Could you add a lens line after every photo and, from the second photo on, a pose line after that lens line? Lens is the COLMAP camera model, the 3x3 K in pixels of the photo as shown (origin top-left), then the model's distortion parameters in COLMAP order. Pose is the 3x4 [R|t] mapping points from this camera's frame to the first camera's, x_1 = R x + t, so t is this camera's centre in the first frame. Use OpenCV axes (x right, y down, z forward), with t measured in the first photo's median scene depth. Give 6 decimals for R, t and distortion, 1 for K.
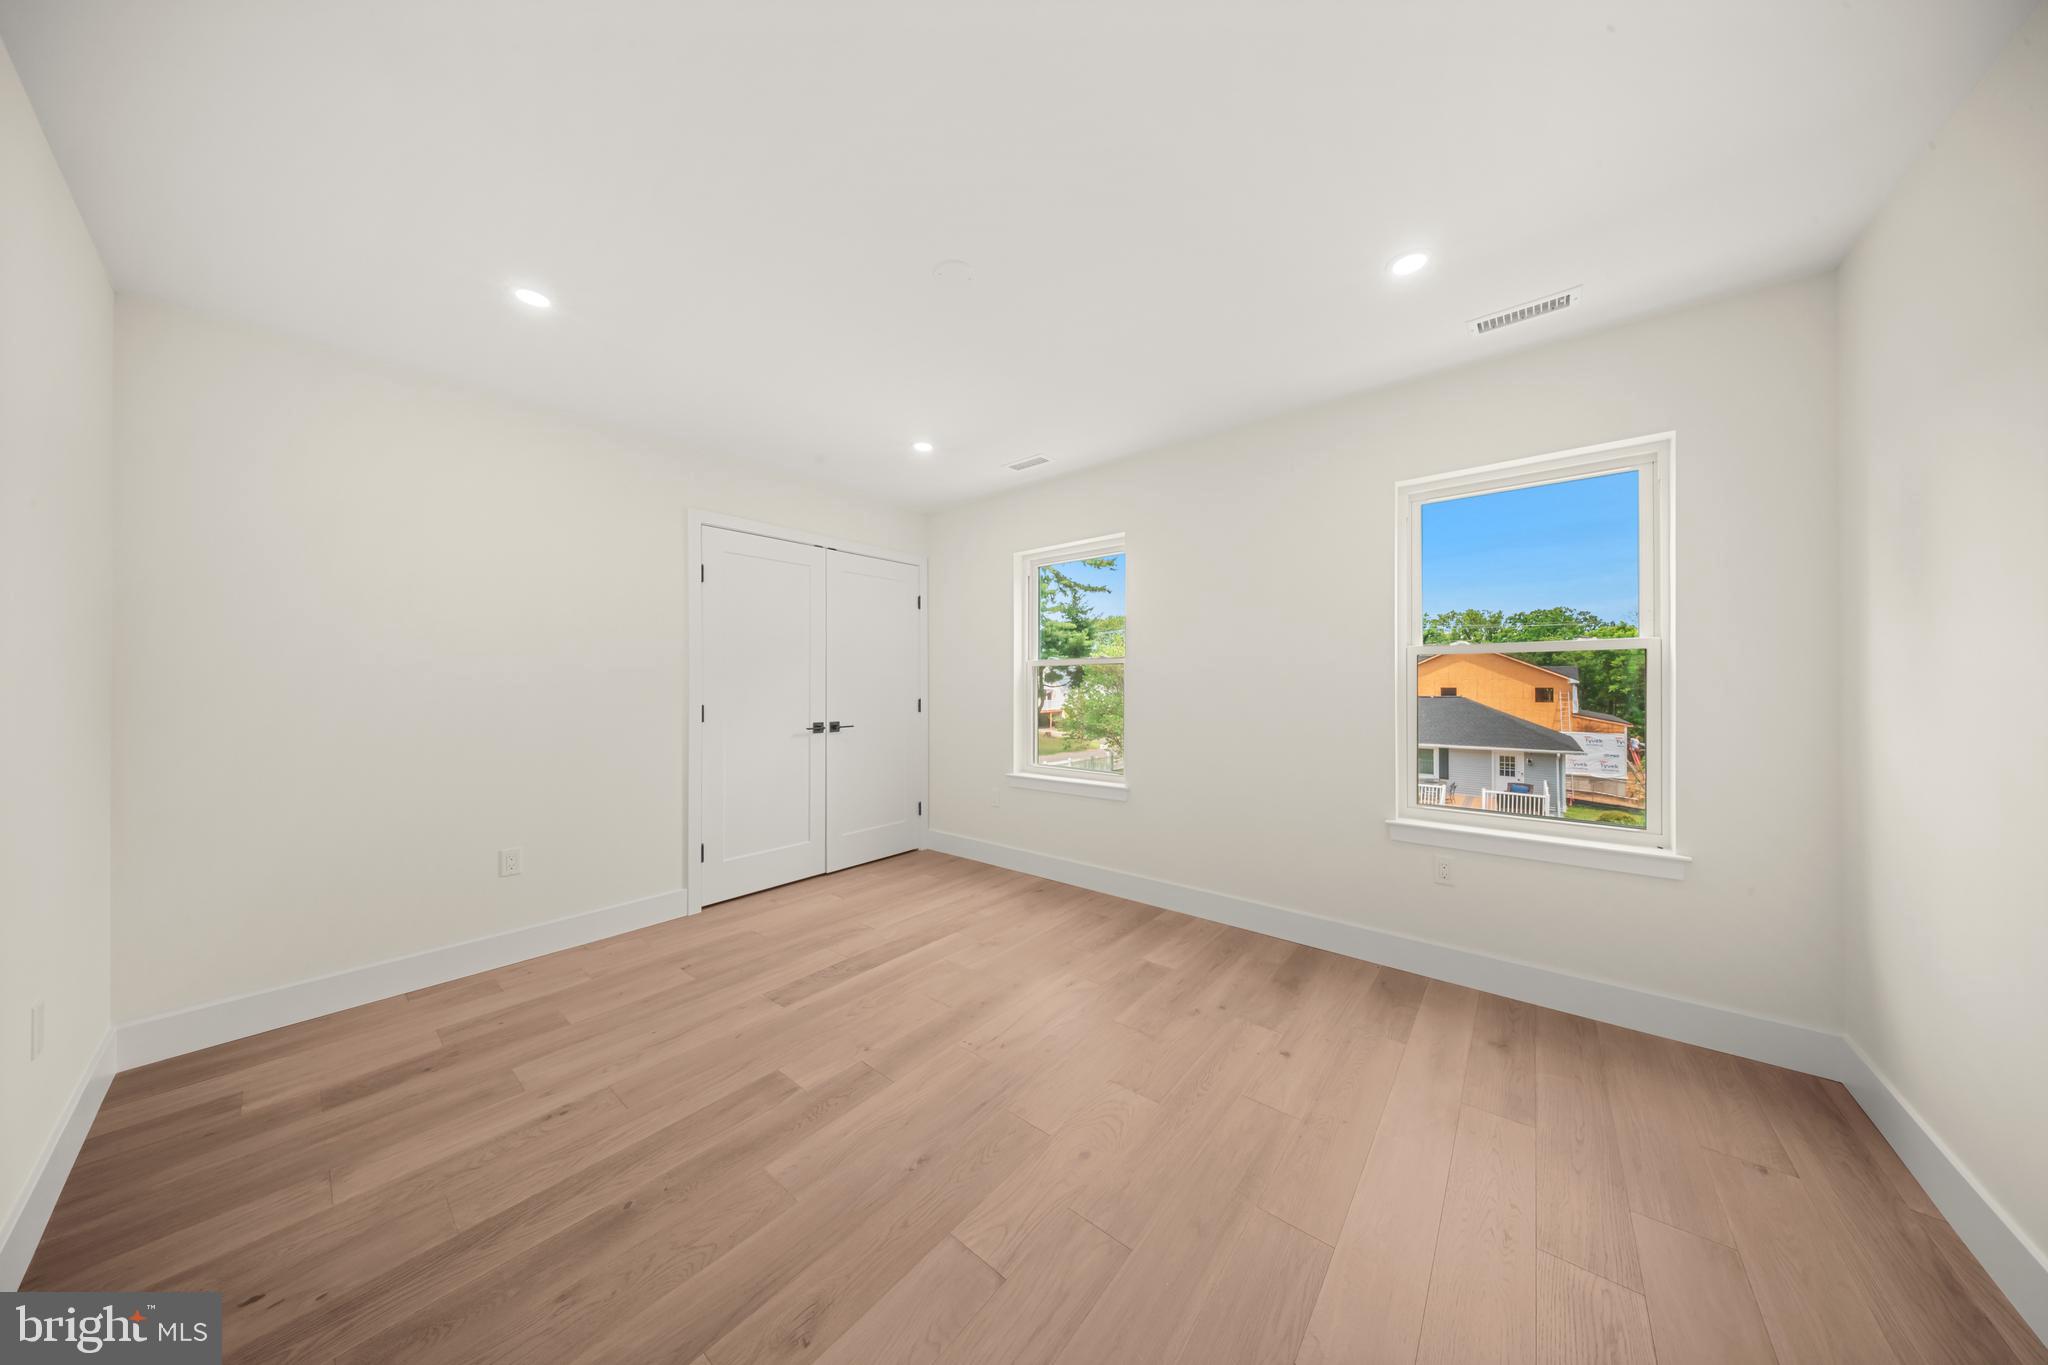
lens RADIAL K [[608.7, 0, 1028.3], [0, 608.7, 683.6], [0, 0, 1]] dist [0.007427, -0.000221]
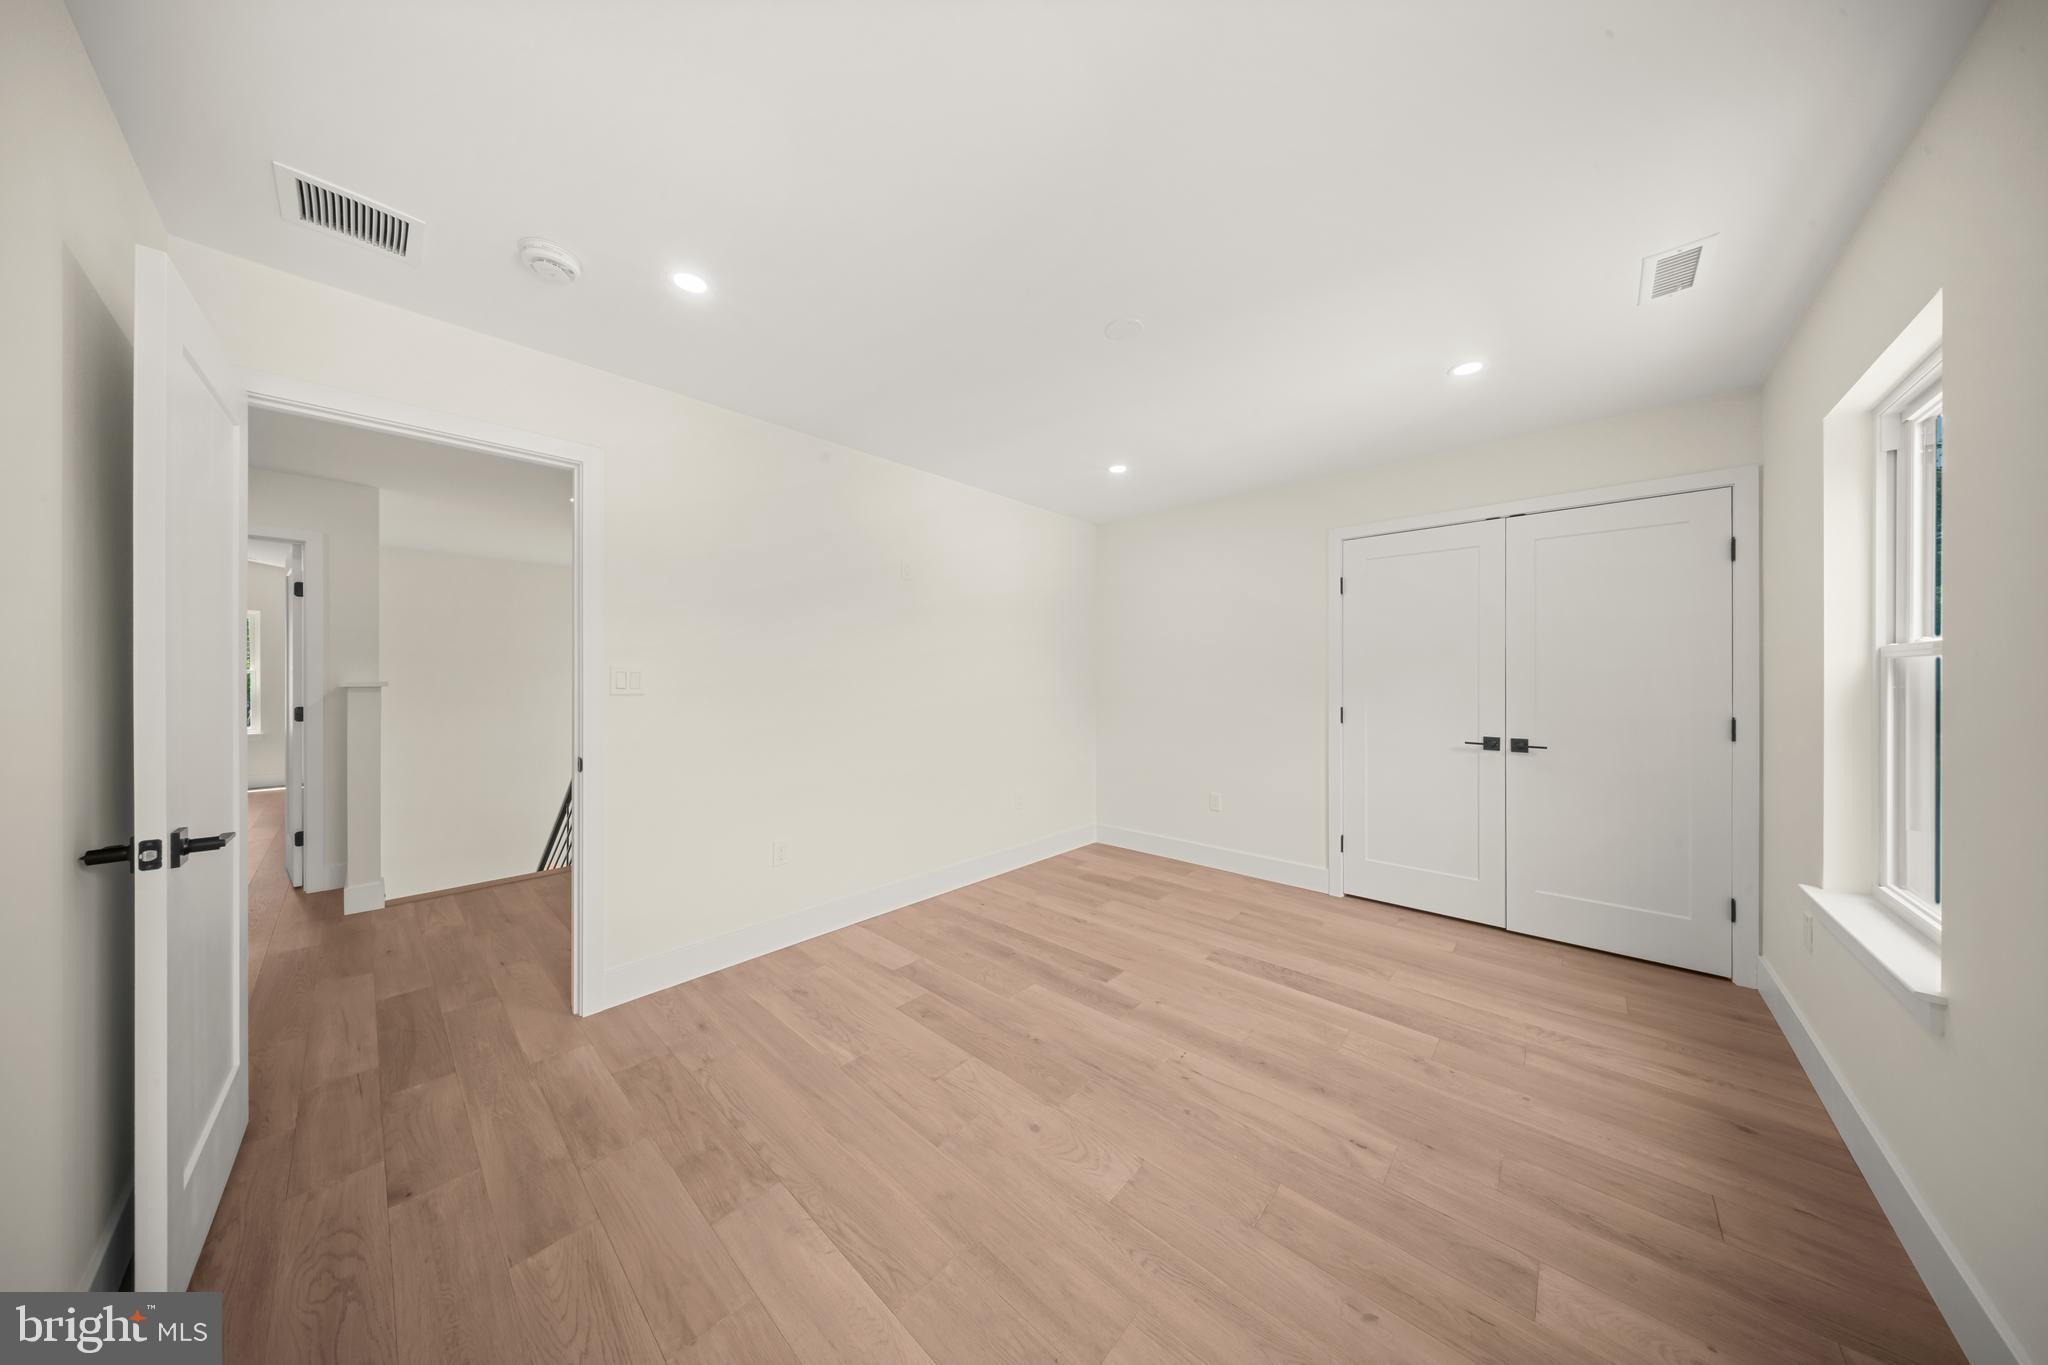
lens RADIAL K [[608.7, 0, 1043.1], [0, 608.7, 672.1], [0, 0, 1]] dist [0.007427, -0.000221]
pose [[-0.034319, -0.009589, -0.999365, 0.699609], [-0.000163, 0.999954, -0.009589, -0.021549], [0.999411, -0.000166, -0.034319, 0.615536]]
